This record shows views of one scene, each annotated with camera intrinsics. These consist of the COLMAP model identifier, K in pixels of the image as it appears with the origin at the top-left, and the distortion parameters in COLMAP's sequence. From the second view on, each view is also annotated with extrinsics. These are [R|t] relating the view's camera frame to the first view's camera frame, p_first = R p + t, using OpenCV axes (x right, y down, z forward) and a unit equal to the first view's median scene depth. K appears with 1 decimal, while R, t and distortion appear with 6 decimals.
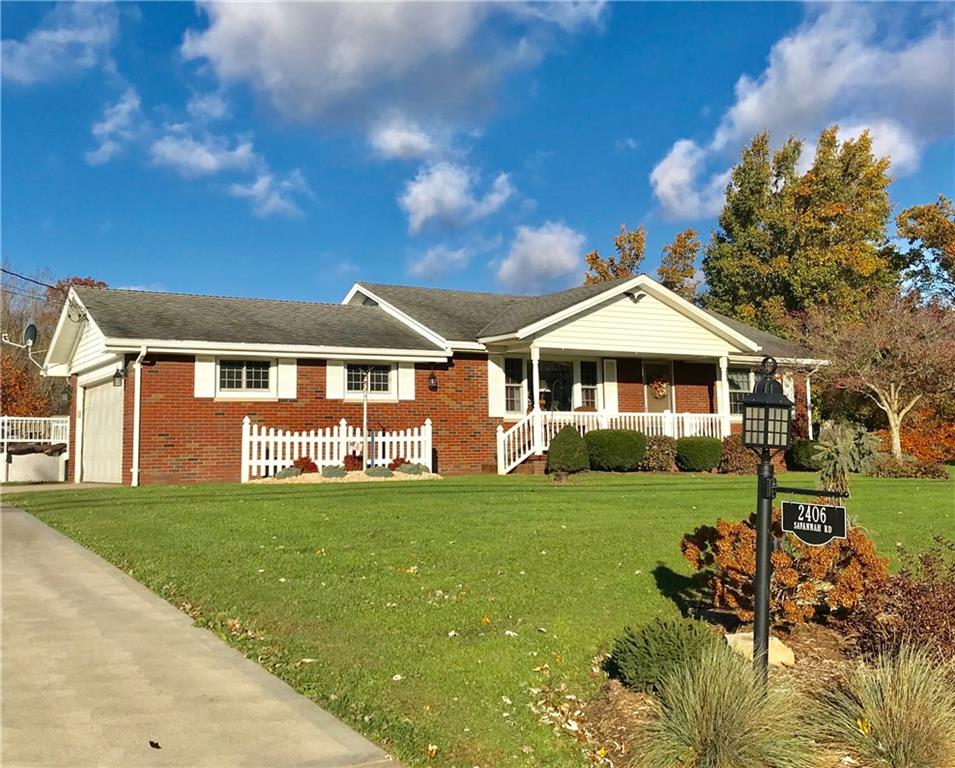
lens RADIAL K [[996.3, 0, 477.5], [0, 996.3, 384.0], [0, 0, 1]] dist [0.013968, 0.002562]
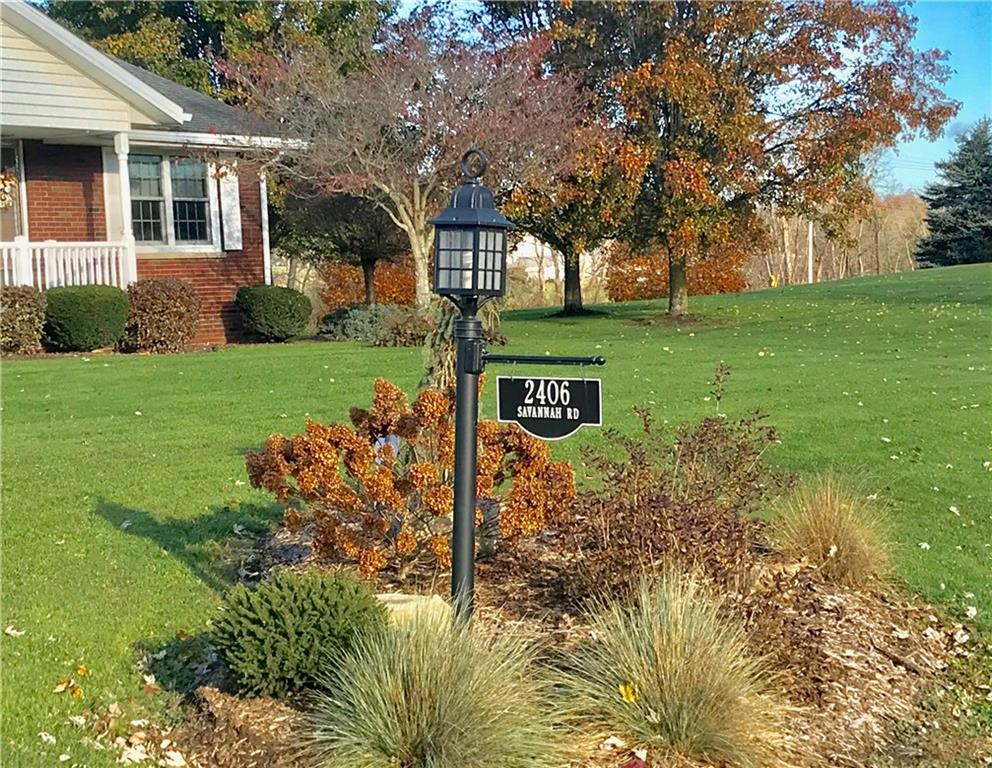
lens RADIAL K [[1916.2, 0, 496.0], [0, 1916.2, 384.0], [0, 0, 1]] dist [-0.004374, -0.029522]
pose [[0.903881, -0.047021, 0.425193, -0.202823], [0.002590, 0.994524, 0.104476, -0.006503], [-0.427777, -0.093333, 0.899053, -0.105447]]
